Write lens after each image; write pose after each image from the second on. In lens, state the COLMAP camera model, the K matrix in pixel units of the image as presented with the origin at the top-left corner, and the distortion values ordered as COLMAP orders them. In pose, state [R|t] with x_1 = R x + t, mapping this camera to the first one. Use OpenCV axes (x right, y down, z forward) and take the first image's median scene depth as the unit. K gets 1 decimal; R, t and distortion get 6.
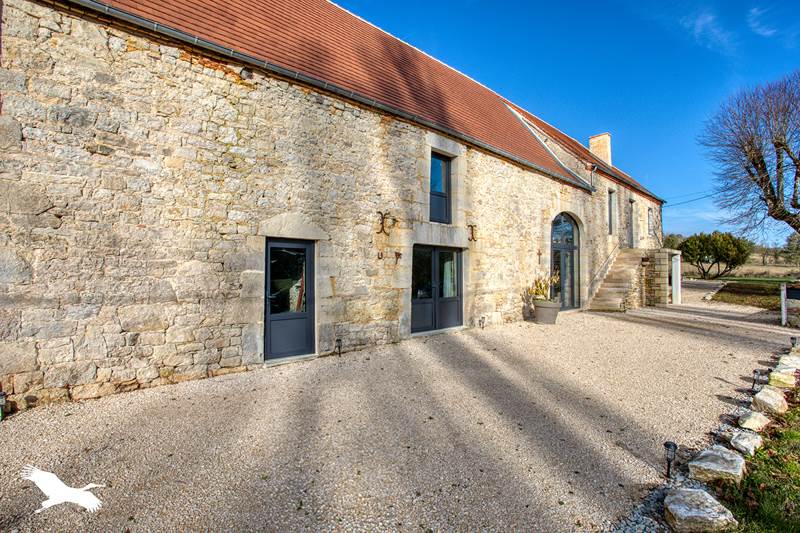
lens RADIAL K [[407.4, 0, 396.9], [0, 407.4, 265.9], [0, 0, 1]] dist [-0.000395, 0.005228]
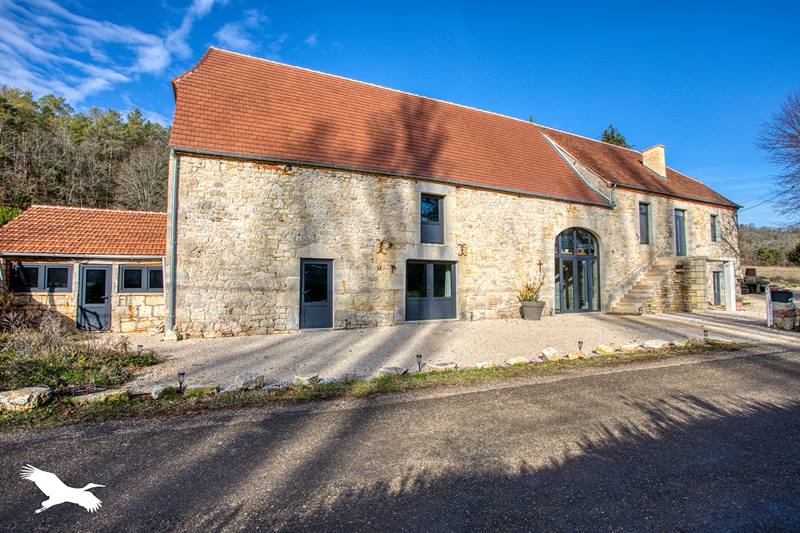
lens RADIAL K [[407.4, 0, 403.7], [0, 407.4, 270.6], [0, 0, 1]] dist [-0.000395, 0.005228]
pose [[0.948402, -0.015522, -0.316689, 0.530400], [0.008901, 0.999711, -0.022342, 0.020669], [0.316944, 0.018370, 0.948266, -0.422420]]
